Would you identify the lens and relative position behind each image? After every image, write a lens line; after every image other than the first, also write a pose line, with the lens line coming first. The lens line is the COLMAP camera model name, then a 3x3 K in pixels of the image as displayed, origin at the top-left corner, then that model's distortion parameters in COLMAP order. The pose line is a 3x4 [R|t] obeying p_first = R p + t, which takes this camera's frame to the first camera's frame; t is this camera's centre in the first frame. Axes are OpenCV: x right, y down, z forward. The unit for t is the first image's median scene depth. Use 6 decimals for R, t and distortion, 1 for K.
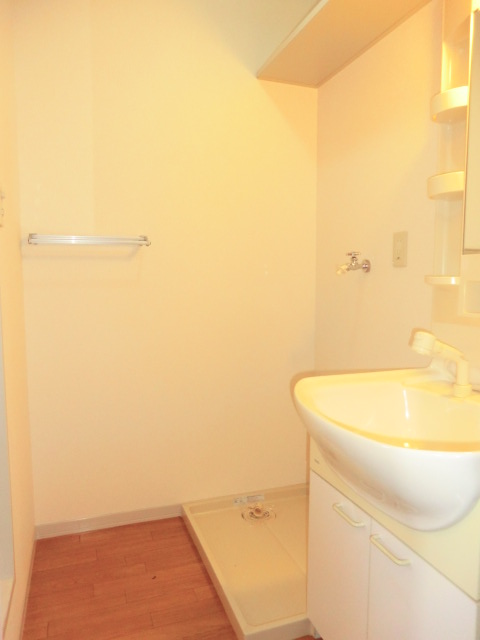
lens RADIAL K [[474.0, 0, 240.0], [0, 474.0, 320.0], [0, 0, 1]] dist [-0.096224, 0.121704]
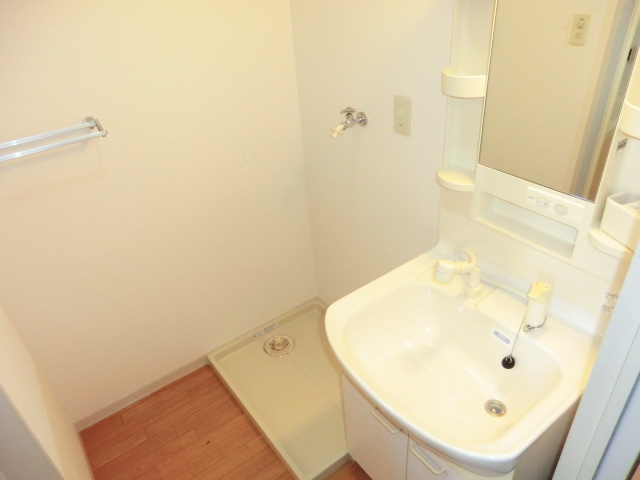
lens RADIAL K [[474.0, 0, 321.6], [0, 474.0, 249.9], [0, 0, 1]] dist [-0.096224, 0.121704]
pose [[0.956766, -0.213597, 0.197423, -0.040703], [0.100544, 0.879791, 0.464606, -0.330113], [-0.272929, -0.424669, 0.863230, 0.132605]]
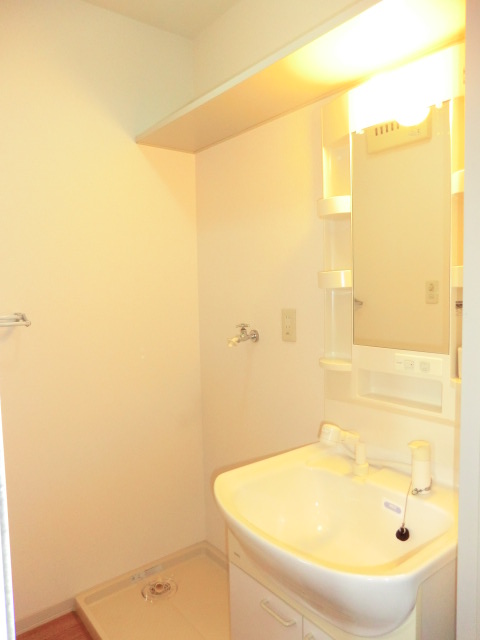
lens RADIAL K [[474.0, 0, 240.0], [0, 474.0, 320.0], [0, 0, 1]] dist [-0.096224, 0.121704]
pose [[0.949925, -0.046276, 0.309033, -0.086411], [0.053864, 0.998419, -0.016064, -0.138182], [-0.307801, 0.031905, 0.950916, 0.012638]]
